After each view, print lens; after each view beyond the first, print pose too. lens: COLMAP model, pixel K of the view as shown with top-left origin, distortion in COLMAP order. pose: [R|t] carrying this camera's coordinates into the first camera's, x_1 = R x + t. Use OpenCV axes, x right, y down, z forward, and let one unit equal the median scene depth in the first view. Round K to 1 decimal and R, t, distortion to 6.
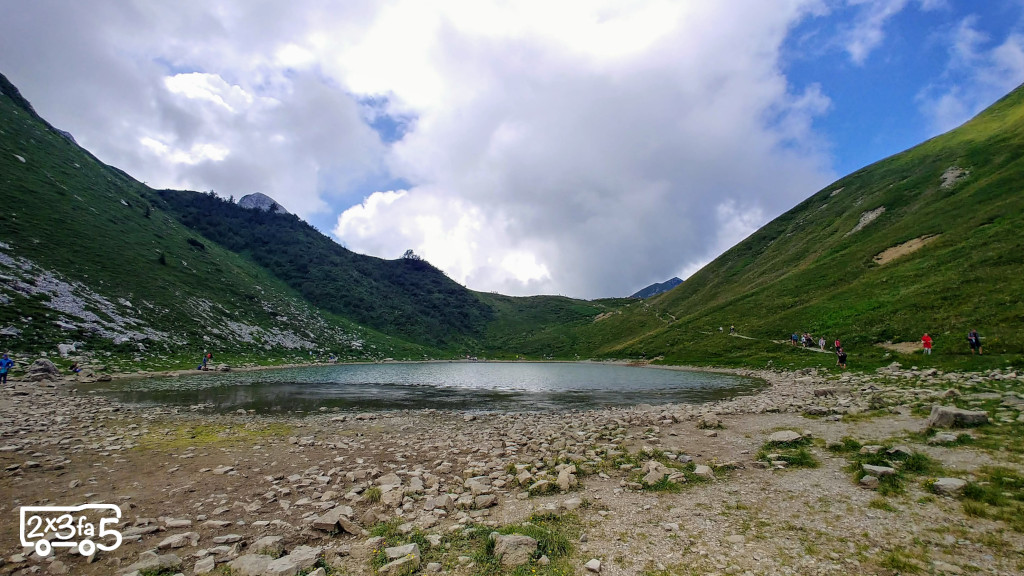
lens RADIAL K [[474.0, 0, 512.0], [0, 474.0, 288.0], [0, 0, 1]] dist [-0.040771, 0.009811]
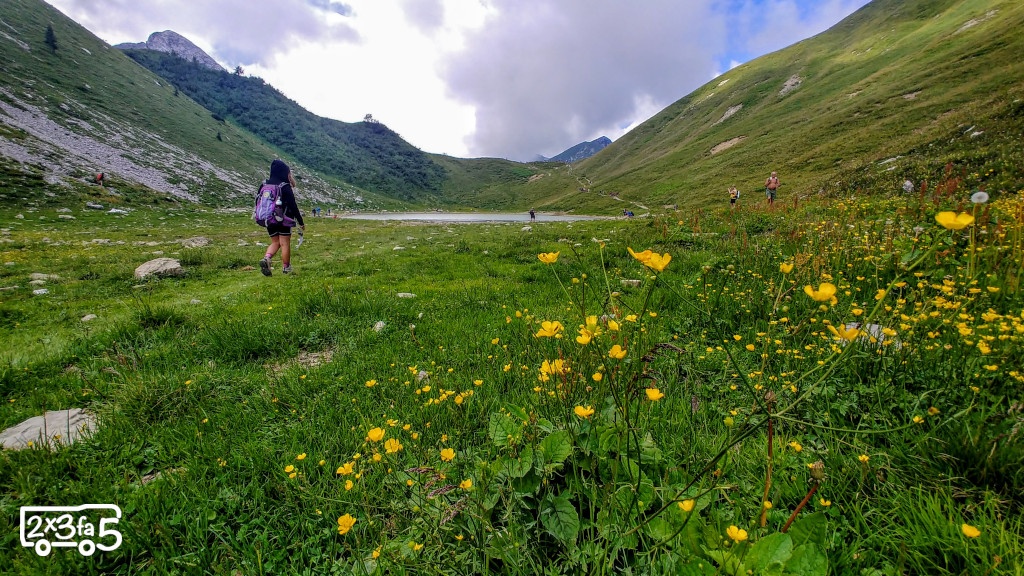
lens RADIAL K [[474.0, 0, 512.0], [0, 474.0, 288.0], [0, 0, 1]] dist [-0.040771, 0.009811]
pose [[0.989057, -0.016989, 0.146549, -0.071572], [-0.027932, 0.953818, 0.299083, -0.041934], [-0.144862, -0.299904, 0.942906, -0.309985]]
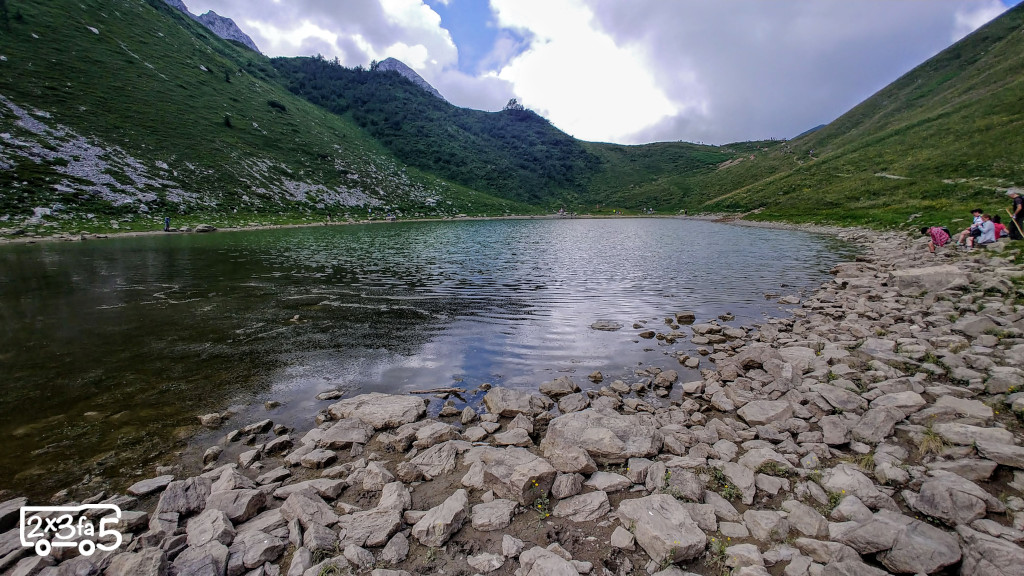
lens RADIAL K [[448.4, 0, 512.0], [0, 448.4, 288.0], [0, 0, 1]] dist [-0.037020, 0.008541]
pose [[0.954435, 0.037379, -0.296069, 0.081141], [0.054893, 0.953204, 0.297303, 0.019390], [0.293328, -0.300009, 0.907719, 0.118595]]
